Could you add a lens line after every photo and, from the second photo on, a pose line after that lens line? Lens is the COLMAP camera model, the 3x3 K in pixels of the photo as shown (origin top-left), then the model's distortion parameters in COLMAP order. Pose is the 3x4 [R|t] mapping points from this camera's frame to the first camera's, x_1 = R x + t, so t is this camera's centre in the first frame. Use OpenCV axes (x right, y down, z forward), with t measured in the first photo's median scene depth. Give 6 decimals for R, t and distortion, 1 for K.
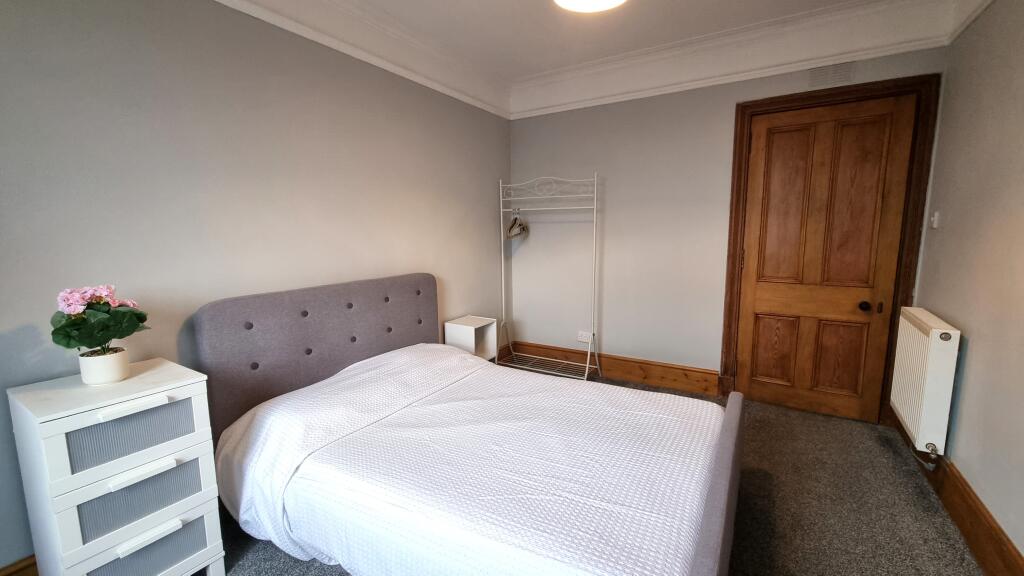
lens RADIAL K [[413.2, 0, 516.3], [0, 413.2, 283.8], [0, 0, 1]] dist [0.001108, -0.000243]
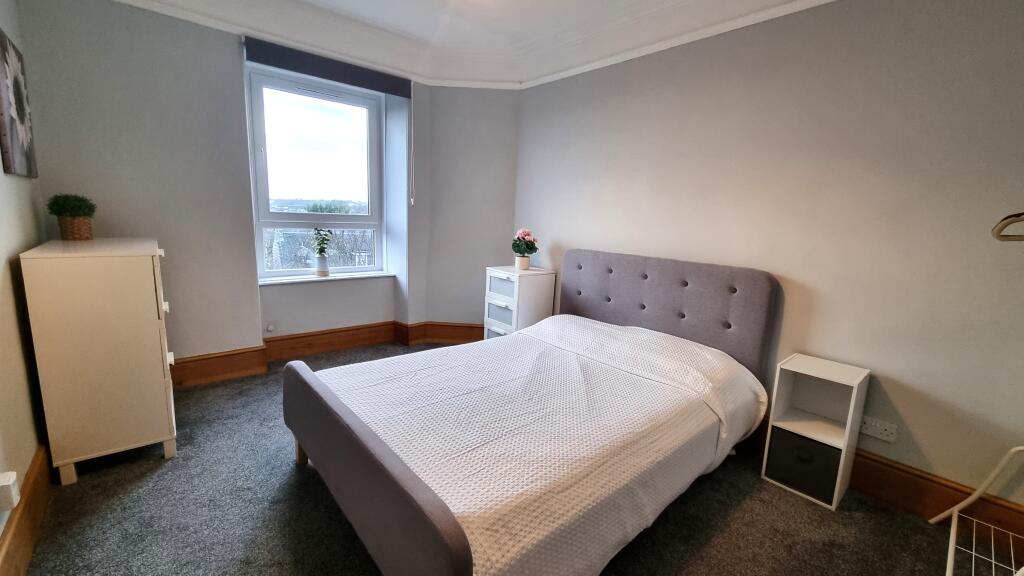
lens RADIAL K [[413.2, 0, 516.3], [0, 413.2, 283.8], [0, 0, 1]] dist [0.001108, -0.000243]
pose [[-0.287615, 0.152394, -0.945544, 0.846037], [-0.167214, 0.964106, 0.206248, -0.111833], [0.943036, 0.217428, -0.251809, 1.040133]]
